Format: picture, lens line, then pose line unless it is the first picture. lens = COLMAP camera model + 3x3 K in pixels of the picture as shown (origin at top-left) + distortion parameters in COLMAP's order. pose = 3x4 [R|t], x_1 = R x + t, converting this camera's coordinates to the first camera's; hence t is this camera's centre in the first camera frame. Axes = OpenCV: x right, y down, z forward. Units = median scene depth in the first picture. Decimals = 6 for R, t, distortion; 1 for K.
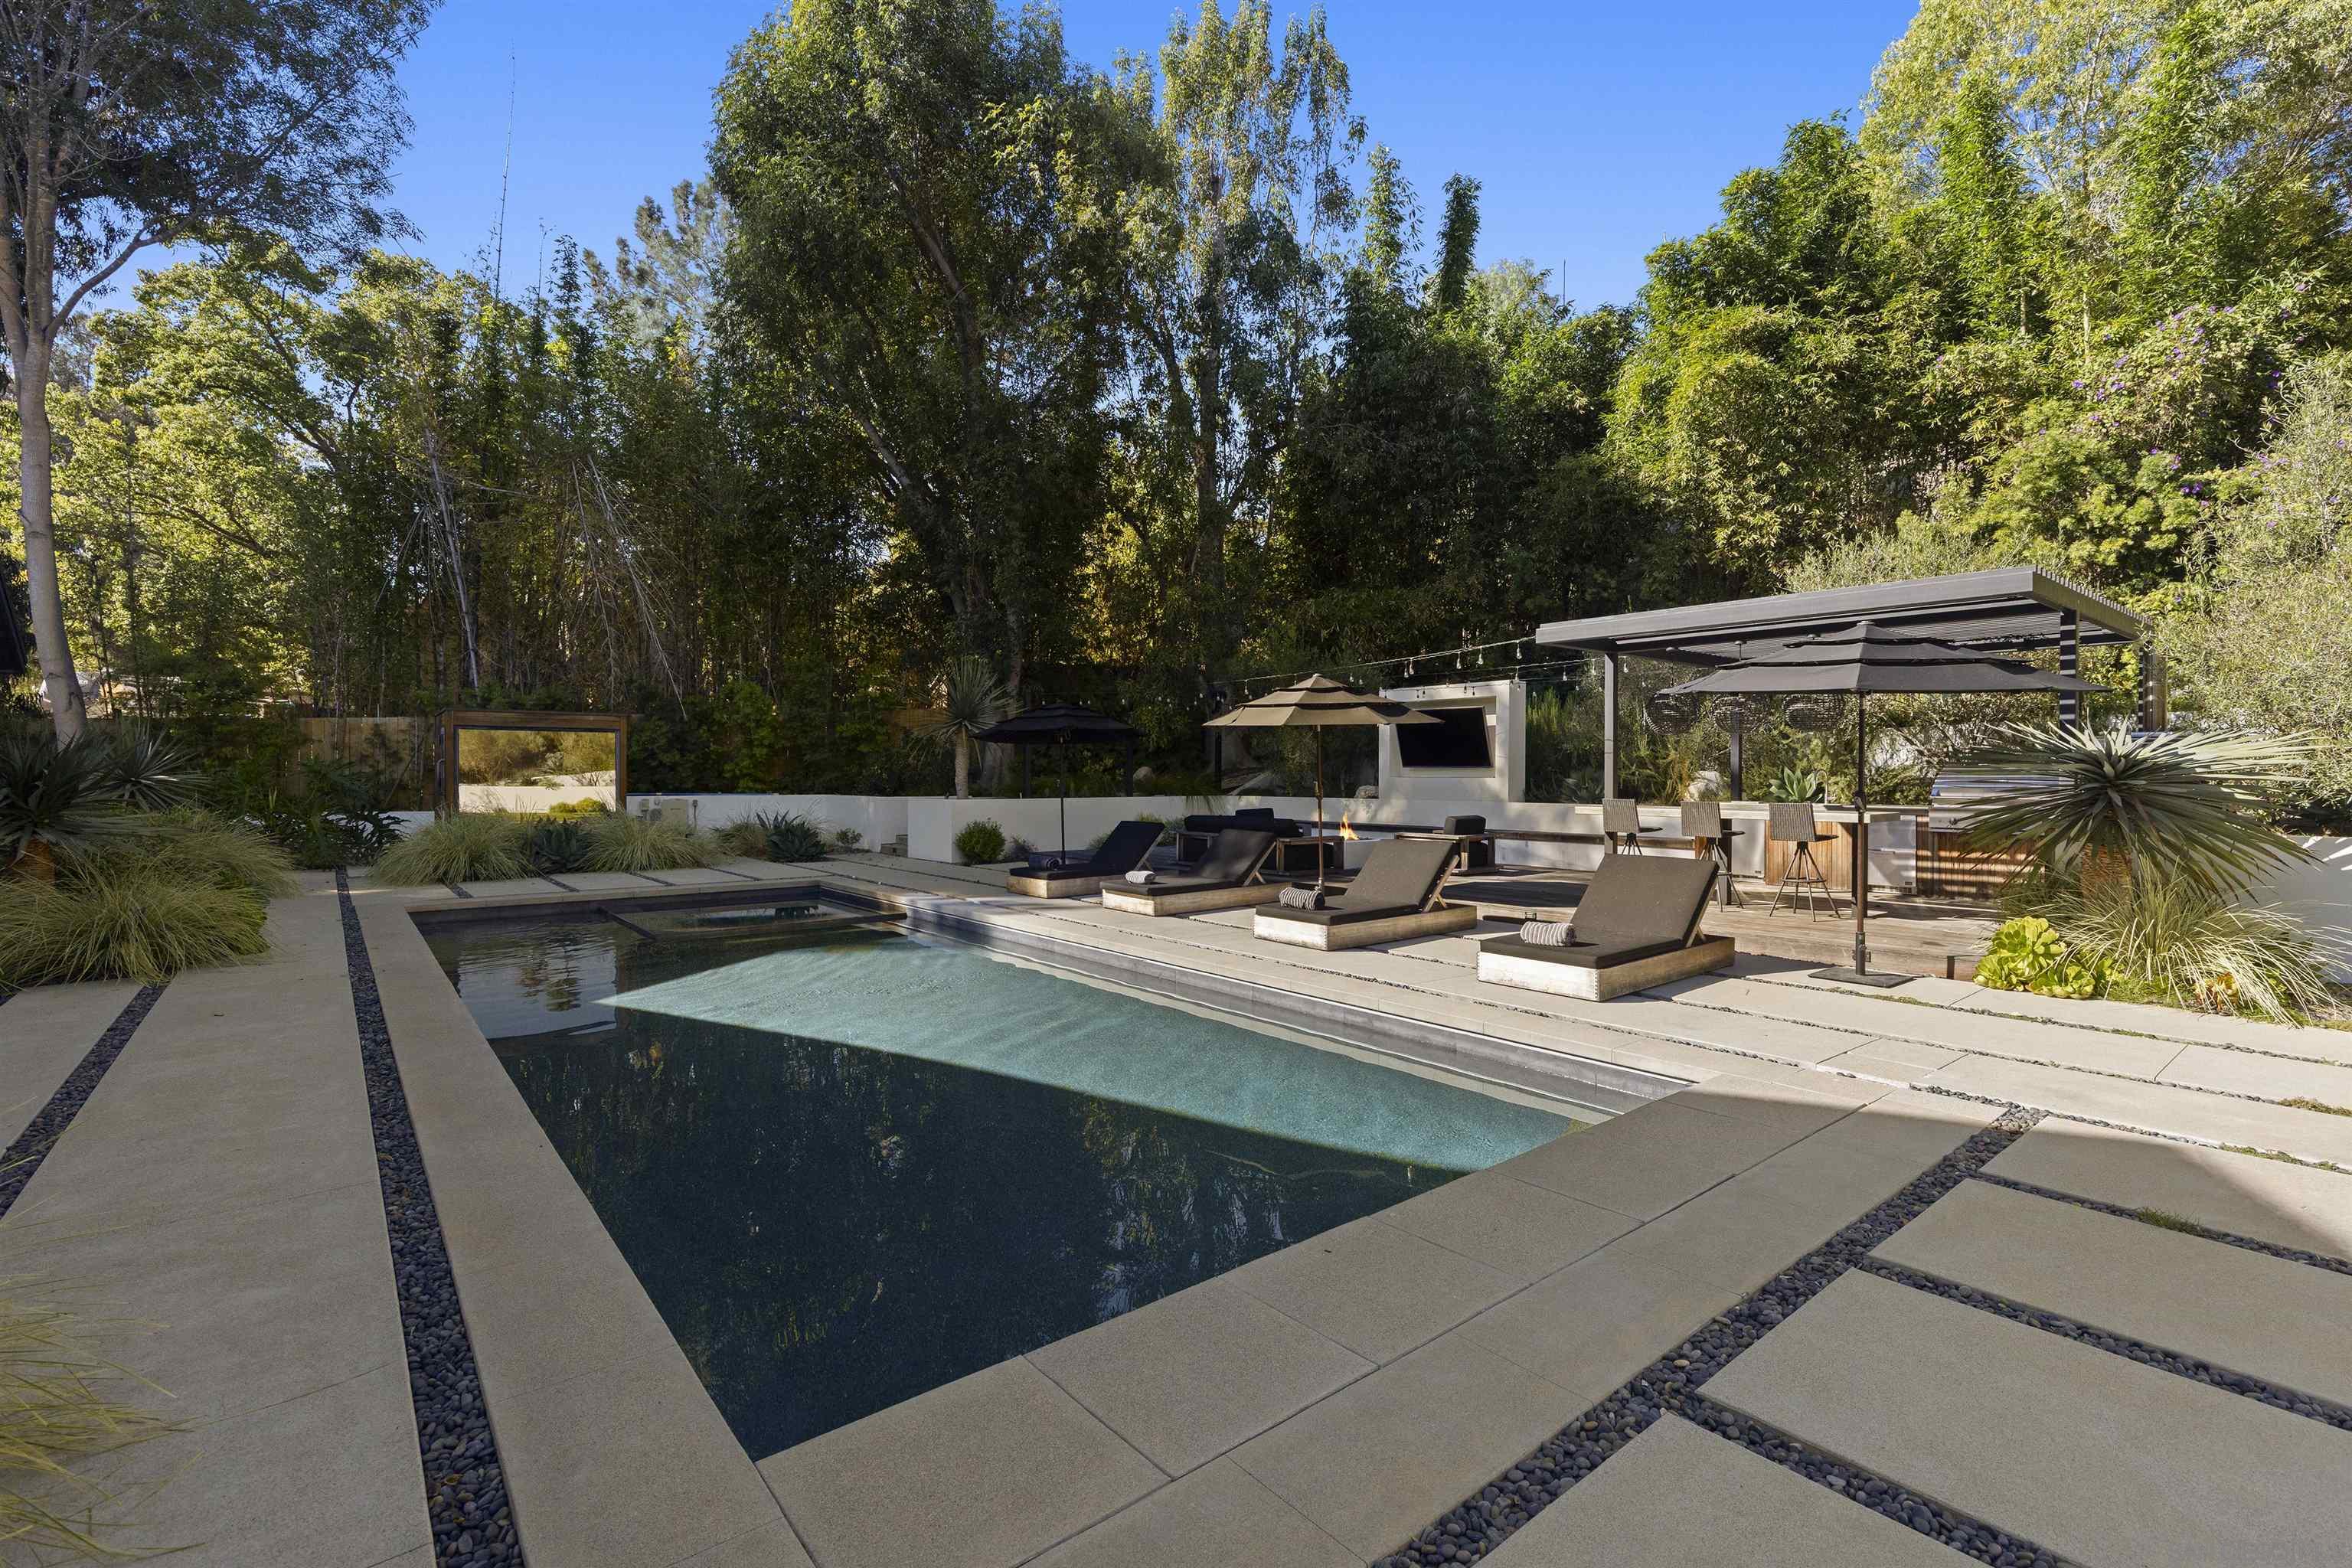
lens RADIAL K [[1056.6, 0, 1185.4], [0, 1056.6, 782.1], [0, 0, 1]] dist [0.013890, -0.000529]
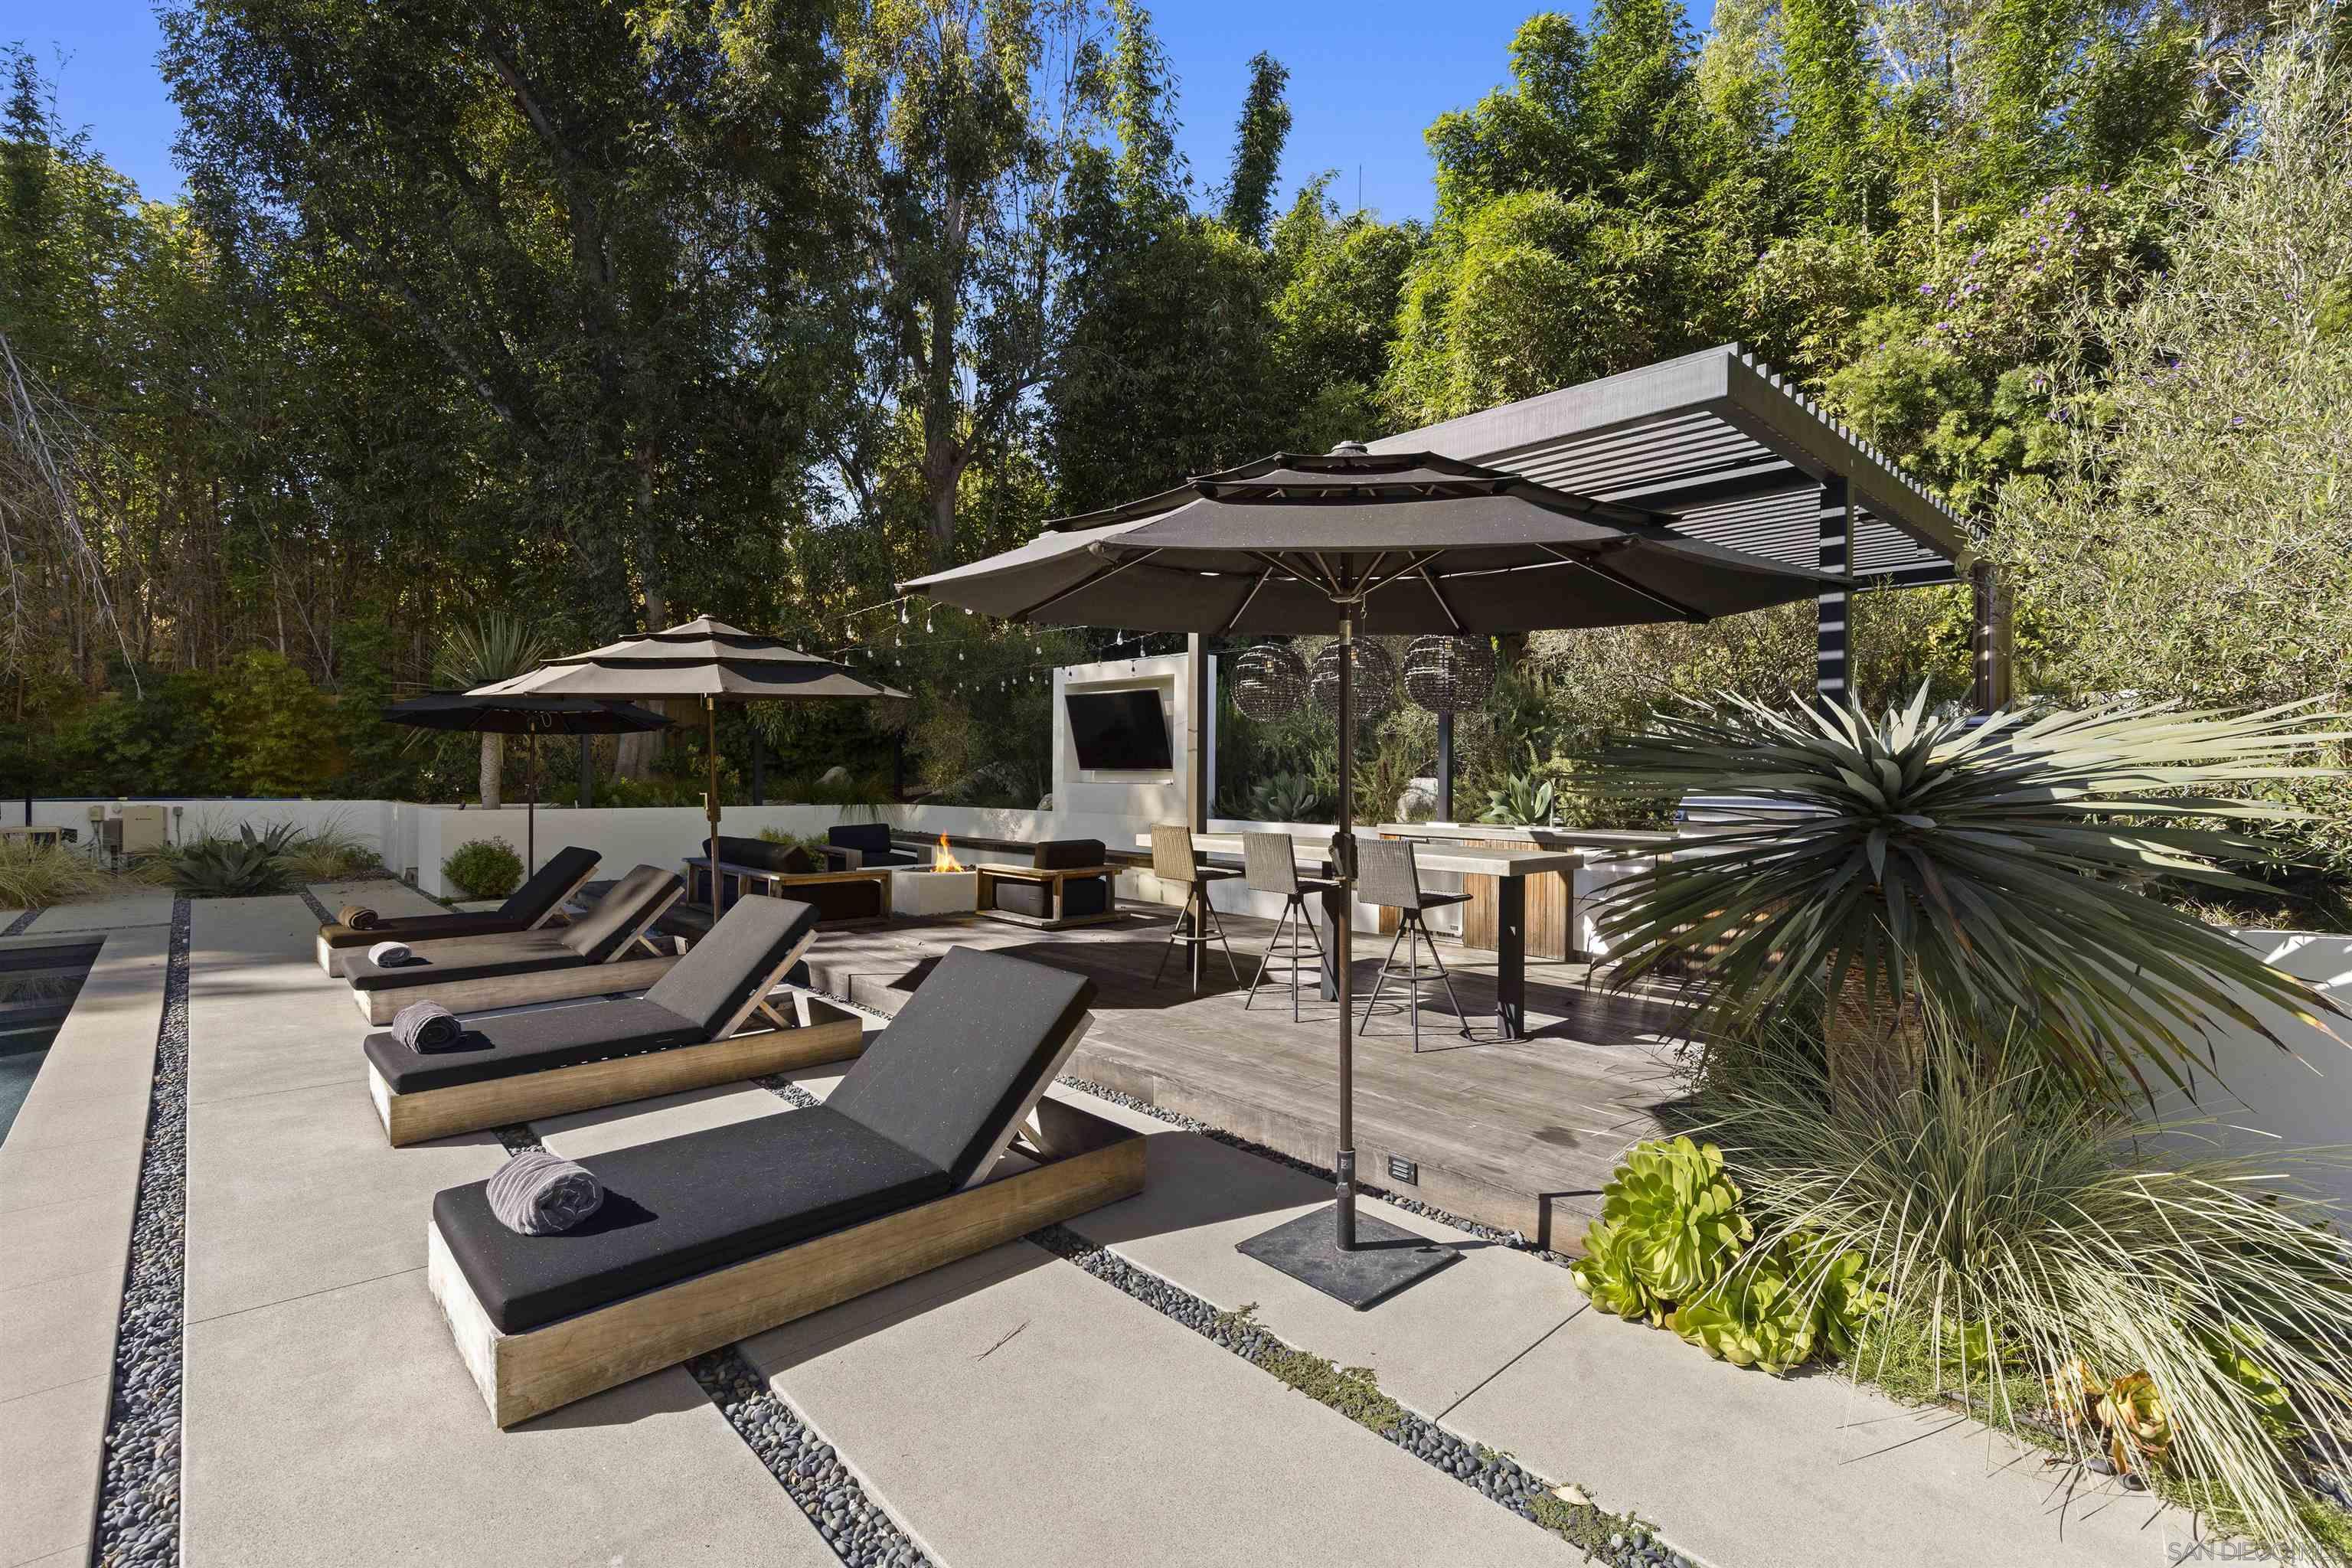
lens RADIAL K [[1056.6, 0, 1185.4], [0, 1056.6, 782.1], [0, 0, 1]] dist [0.013890, -0.000529]
pose [[0.997713, 0.005827, 0.067346, 0.238840], [-0.005827, 0.999983, -0.000187, -0.005432], [-0.067346, -0.000206, 0.997730, 0.251207]]
